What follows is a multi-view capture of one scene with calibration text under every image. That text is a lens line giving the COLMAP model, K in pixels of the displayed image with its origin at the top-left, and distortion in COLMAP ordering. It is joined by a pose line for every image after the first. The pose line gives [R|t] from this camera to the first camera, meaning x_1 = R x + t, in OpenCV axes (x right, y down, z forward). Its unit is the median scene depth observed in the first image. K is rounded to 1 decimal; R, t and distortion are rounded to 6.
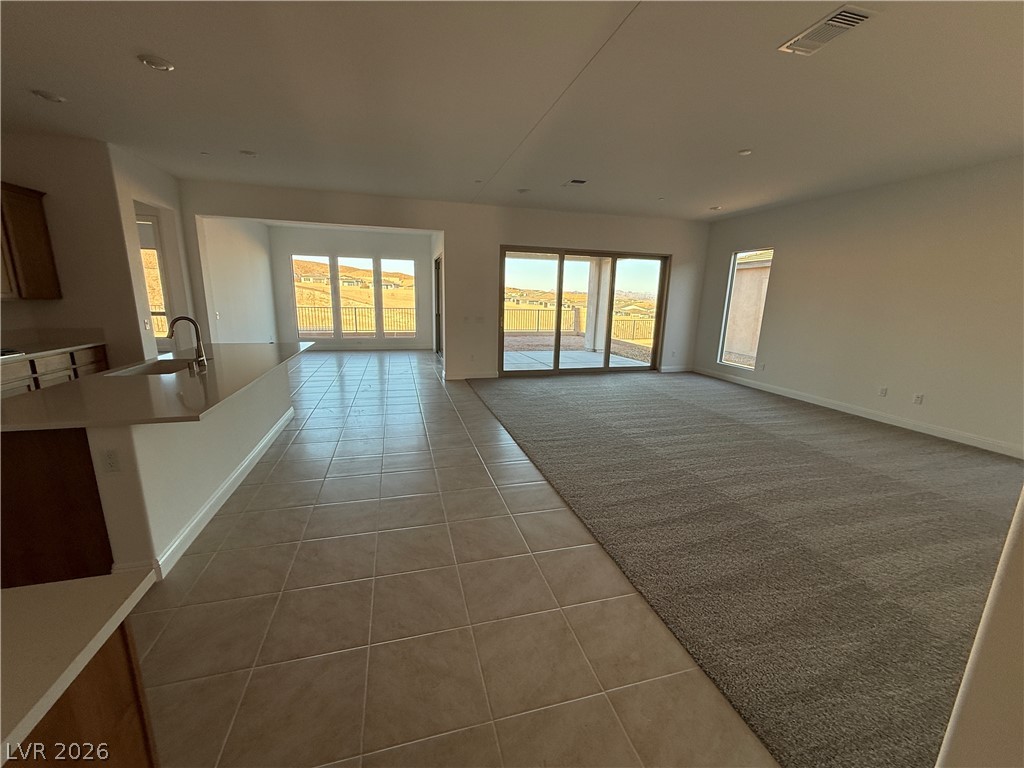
lens RADIAL K [[408.1, 0, 515.1], [0, 408.1, 385.0], [0, 0, 1]] dist [0.002672, -0.000103]
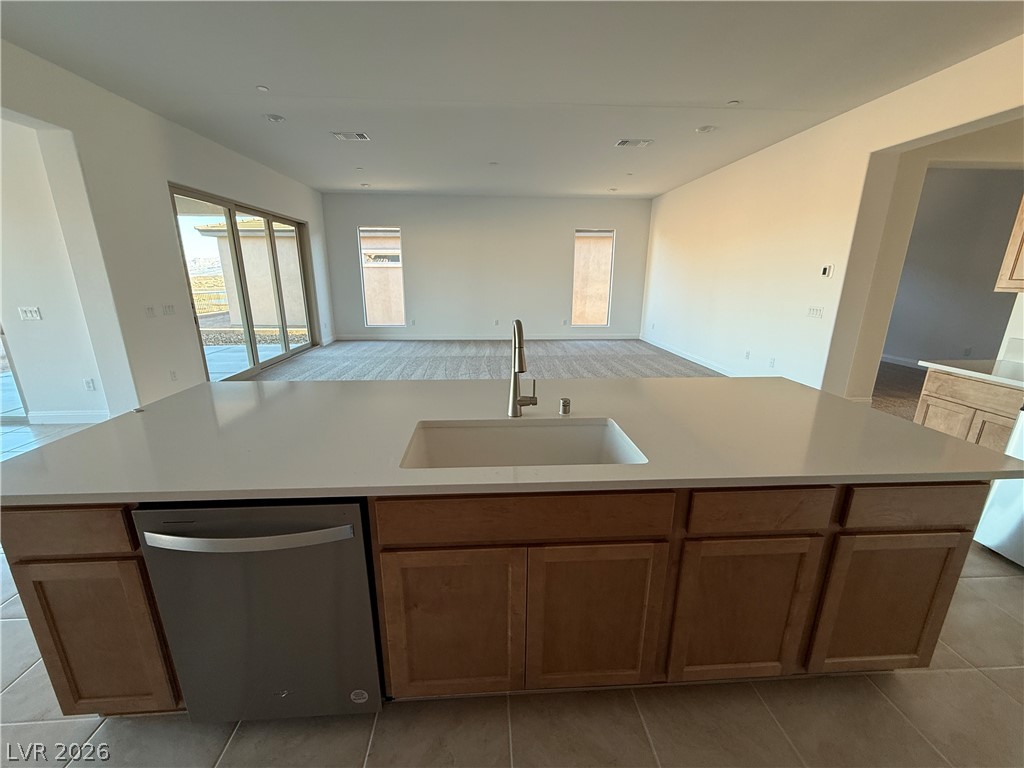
lens RADIAL K [[408.1, 0, 510.6], [0, 408.1, 384.7], [0, 0, 1]] dist [0.002672, -0.000103]
pose [[0.218139, -0.274737, 0.936448, -0.536140], [0.216888, 0.949207, 0.227958, -0.075666], [-0.951512, 0.153378, 0.266647, 0.364431]]
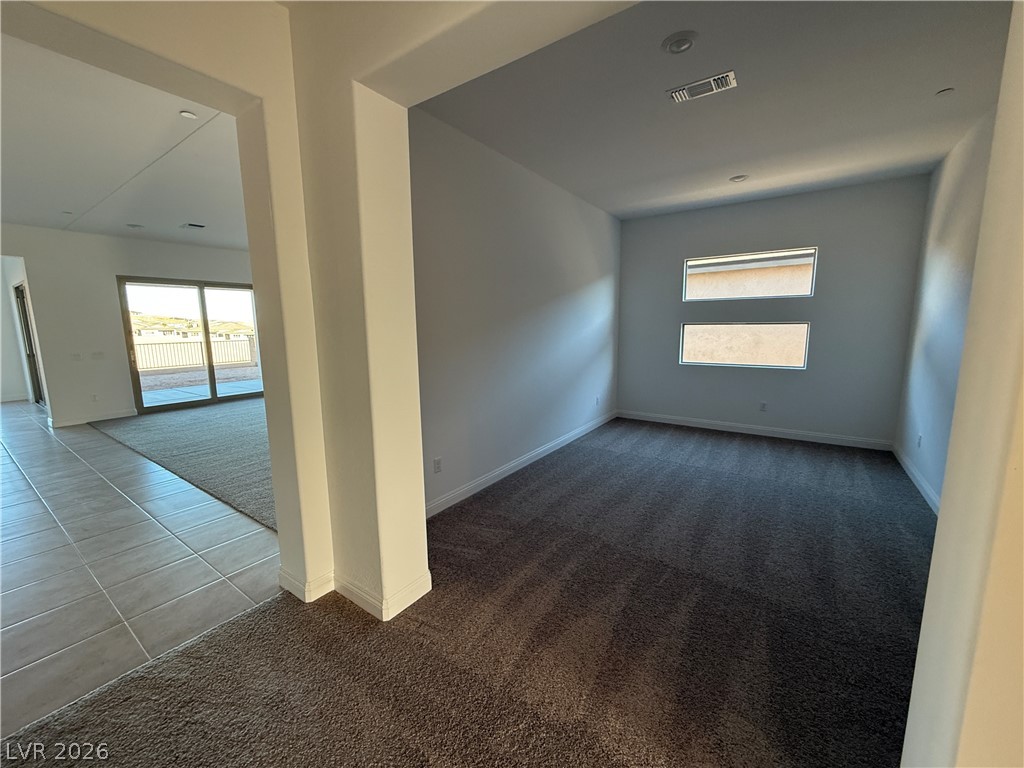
lens RADIAL K [[408.1, 0, 508.2], [0, 408.1, 382.9], [0, 0, 1]] dist [0.002672, -0.000103]
pose [[0.781285, -0.125226, 0.611484, 0.057284], [0.164733, 0.986302, -0.008492, 0.055667], [-0.602044, 0.107366, 0.791211, -0.247069]]
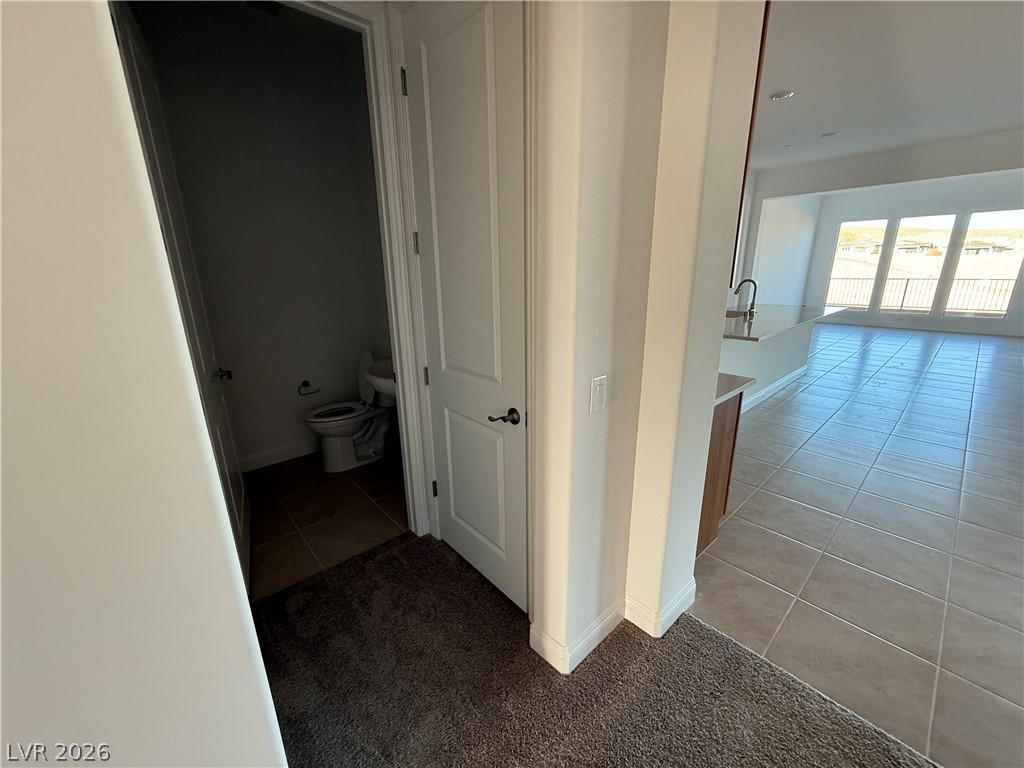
lens RADIAL K [[408.1, 0, 508.4], [0, 408.1, 385.4], [0, 0, 1]] dist [0.002672, -0.000103]
pose [[0.431027, 0.223550, -0.874209, 0.056819], [-0.172018, 0.971415, 0.163594, 0.042695], [0.885791, 0.079866, 0.457161, -0.143337]]
